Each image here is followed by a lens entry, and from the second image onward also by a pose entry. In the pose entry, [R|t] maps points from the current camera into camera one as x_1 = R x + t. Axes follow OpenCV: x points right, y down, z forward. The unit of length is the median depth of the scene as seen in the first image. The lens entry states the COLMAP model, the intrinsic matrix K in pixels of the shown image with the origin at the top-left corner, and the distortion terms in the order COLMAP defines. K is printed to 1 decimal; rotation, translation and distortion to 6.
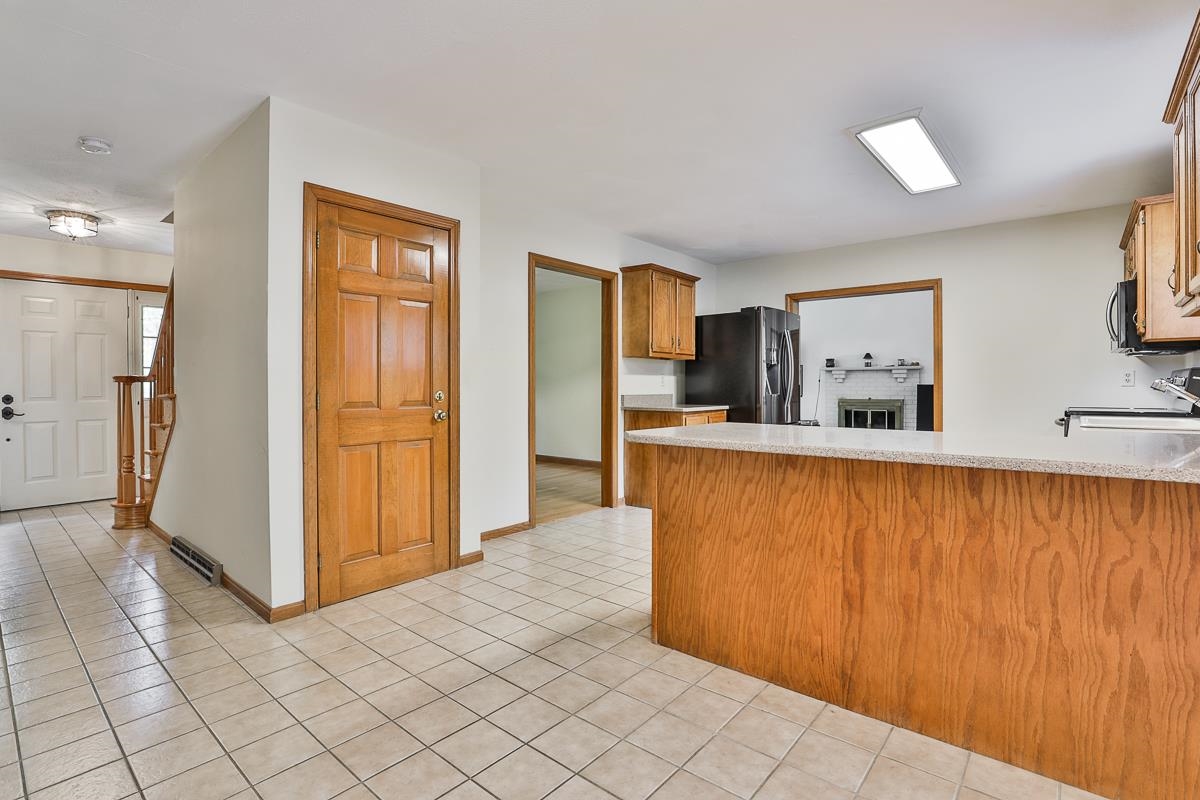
lens RADIAL K [[568.2, 0, 609.5], [0, 568.2, 393.7], [0, 0, 1]] dist [-0.041476, 0.010123]
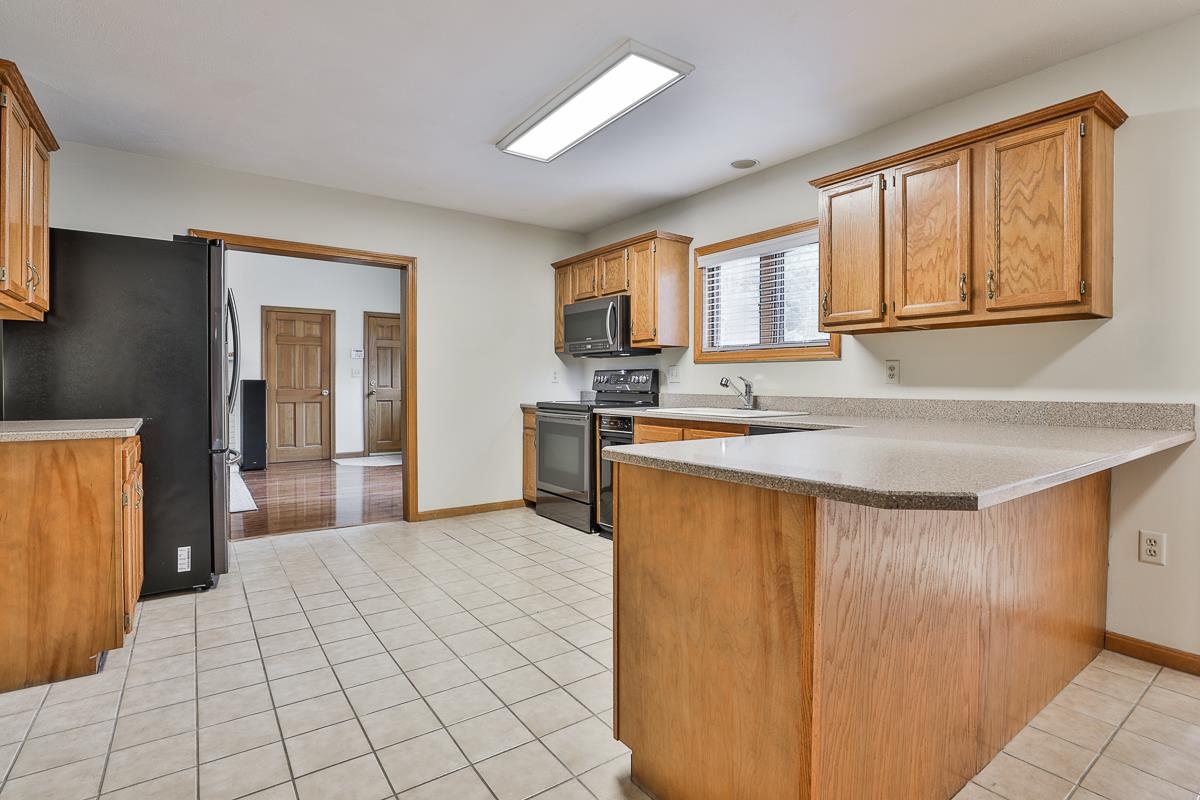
lens RADIAL K [[568.2, 0, 609.5], [0, 568.2, 393.7], [0, 0, 1]] dist [-0.041476, 0.010123]
pose [[0.244543, -0.015149, 0.969520, -0.438169], [0.007390, 0.999878, 0.013759, -0.010848], [-0.969610, 0.003800, 0.244626, 1.171967]]
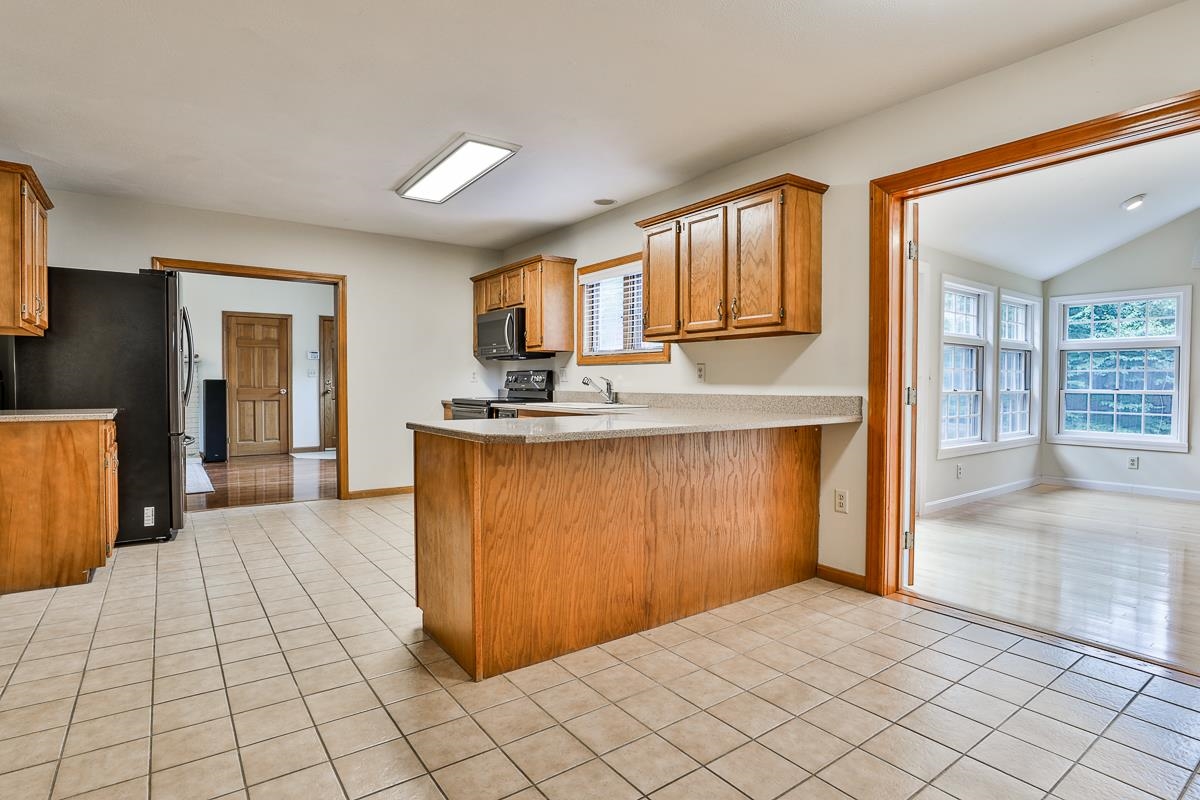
lens RADIAL K [[598.5, 0, 600.0], [0, 598.5, 400.0], [0, 0, 1]] dist [-0.038915, 0.009917]
pose [[0.247778, -0.024656, 0.968503, -0.817710], [0.007622, 0.999695, 0.023500, -0.001820], [-0.968787, 0.001559, 0.247890, 0.671680]]
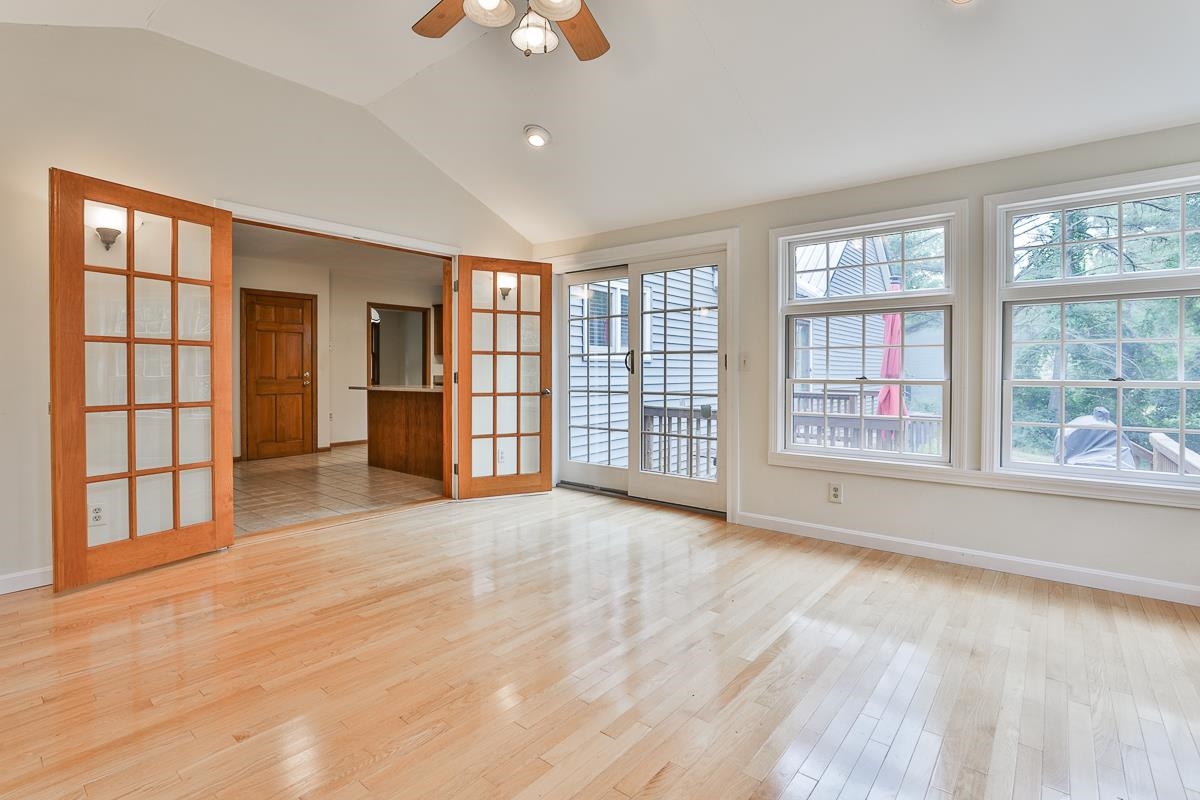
lens RADIAL K [[568.2, 0, 609.5], [0, 568.2, 393.7], [0, 0, 1]] dist [-0.041476, 0.010123]
pose [[0.999943, 0.002641, 0.010371, 1.331686], [-0.002829, 0.999831, 0.018165, 0.052921], [-0.010321, -0.018193, 0.999781, -1.875895]]
